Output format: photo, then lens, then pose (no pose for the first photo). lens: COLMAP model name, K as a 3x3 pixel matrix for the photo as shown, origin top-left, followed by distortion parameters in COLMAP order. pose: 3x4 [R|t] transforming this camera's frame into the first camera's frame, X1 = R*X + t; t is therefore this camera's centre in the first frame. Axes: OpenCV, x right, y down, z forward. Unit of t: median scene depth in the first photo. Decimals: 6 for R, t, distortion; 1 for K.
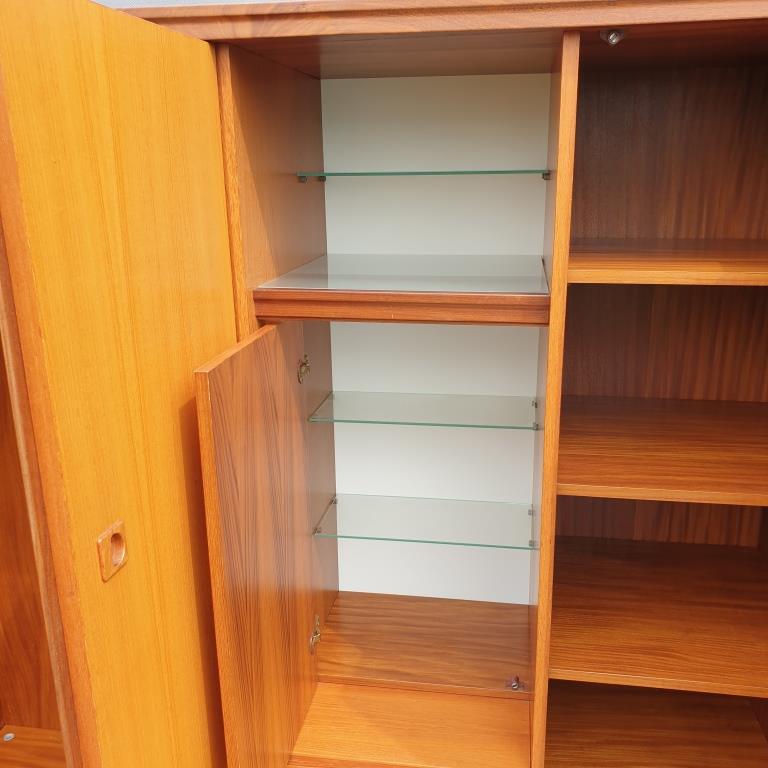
lens RADIAL K [[806.5, 0, 383.9], [0, 806.5, 390.3], [0, 0, 1]] dist [-0.010521, 0.017794]
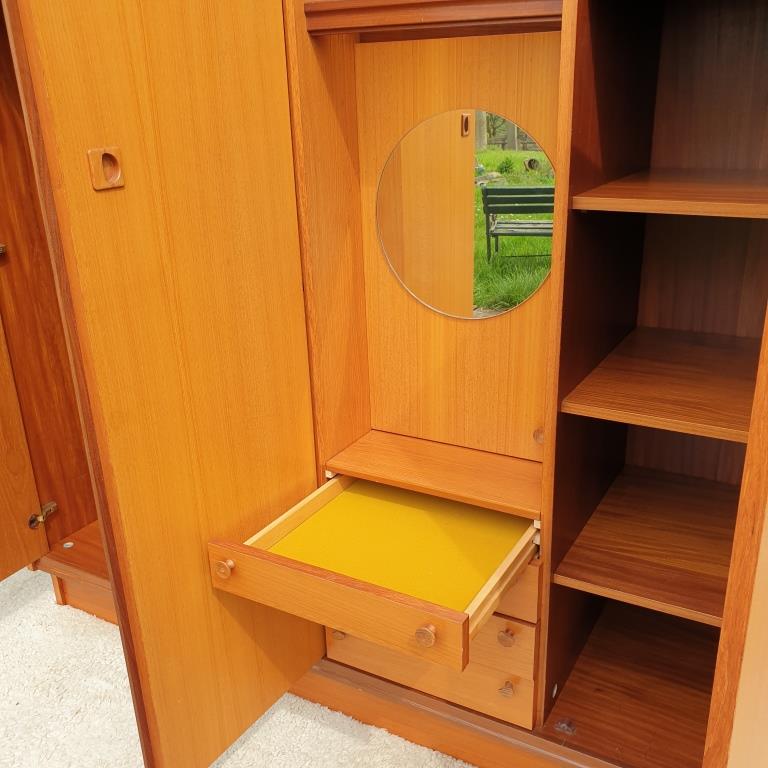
lens RADIAL K [[808.7, 0, 388.3], [0, 808.7, 399.0], [0, 0, 1]] dist [0.028653, -0.019611]
pose [[0.940594, 0.112661, -0.320296, 0.314024], [-0.080685, 0.990489, 0.111452, 0.241113], [0.329806, -0.078988, 0.940738, -0.014527]]
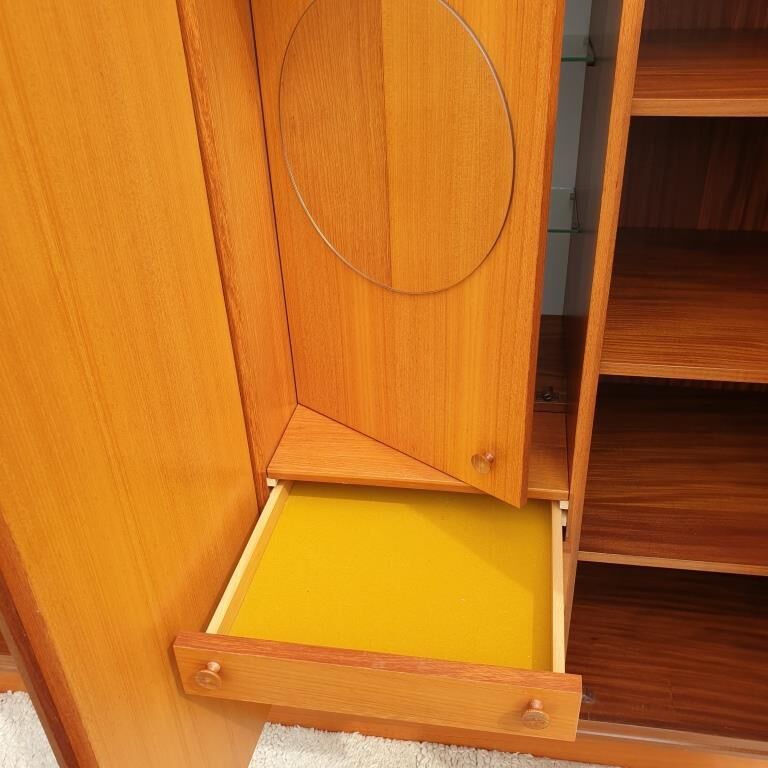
lens RADIAL K [[812.4, 0, 396.0], [0, 812.4, 400.5], [0, 0, 1]] dist [-0.004992, 0.016317]
pose [[0.999842, -0.017627, 0.002082, 0.002787], [0.016323, 0.959223, 0.282179, 0.150232], [-0.006971, -0.282101, 0.959360, 0.222557]]
